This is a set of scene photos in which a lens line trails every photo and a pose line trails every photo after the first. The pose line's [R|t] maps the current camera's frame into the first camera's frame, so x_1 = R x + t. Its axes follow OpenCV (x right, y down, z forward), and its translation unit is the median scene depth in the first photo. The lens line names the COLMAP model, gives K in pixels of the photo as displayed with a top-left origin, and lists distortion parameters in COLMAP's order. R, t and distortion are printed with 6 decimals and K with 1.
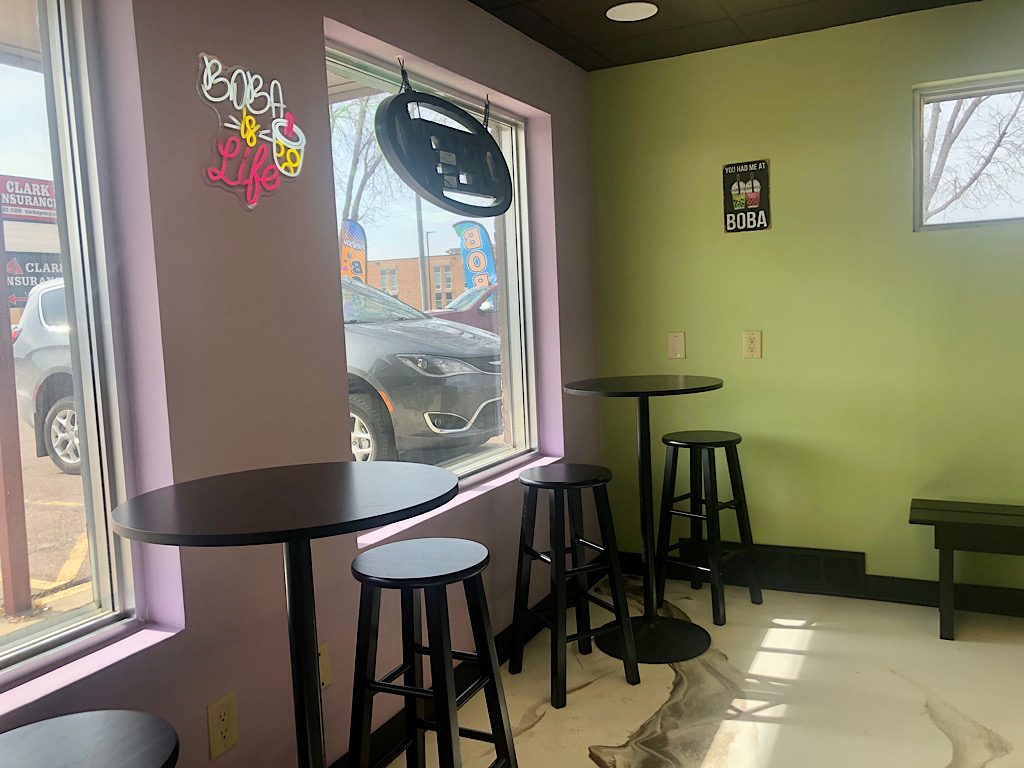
lens RADIAL K [[842.8, 0, 516.6], [0, 842.8, 382.8], [0, 0, 1]] dist [-0.010040, 0.001286]
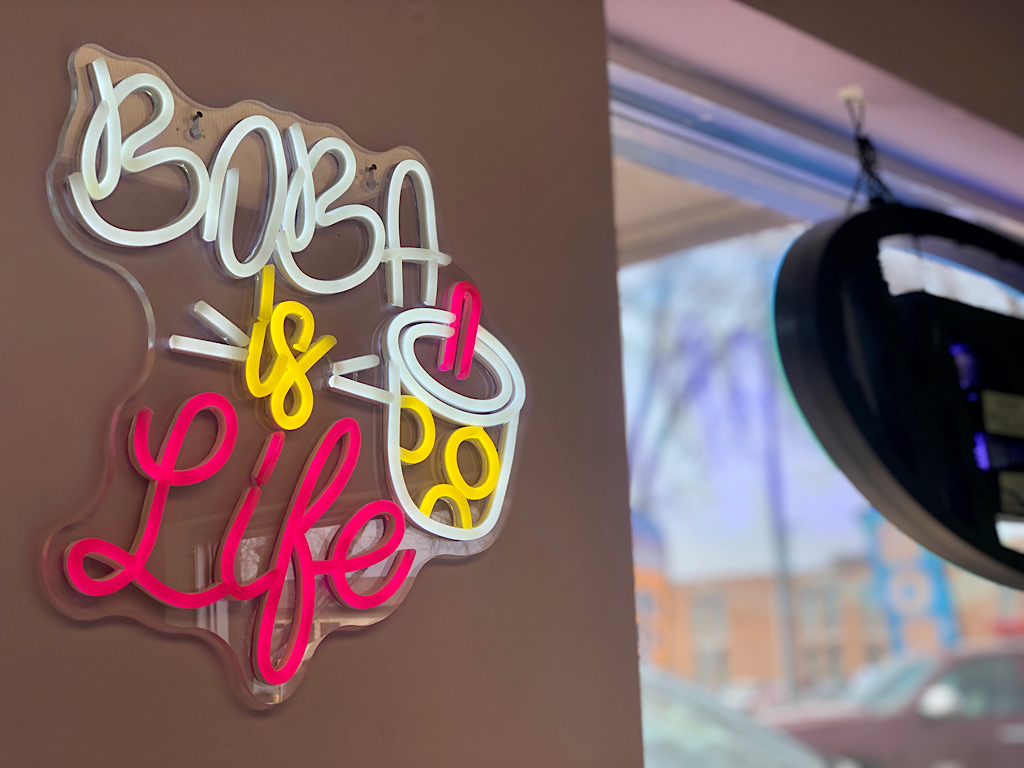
lens RADIAL K [[1683.5, 0, 512.0], [0, 1683.5, 384.4], [0, 0, 1]] dist [0.009483, 0.000000]
pose [[0.964650, -0.034705, -0.261241, -0.132730], [-0.032995, 0.967587, -0.250374, -0.175142], [0.261462, 0.250143, 0.932237, 0.569492]]
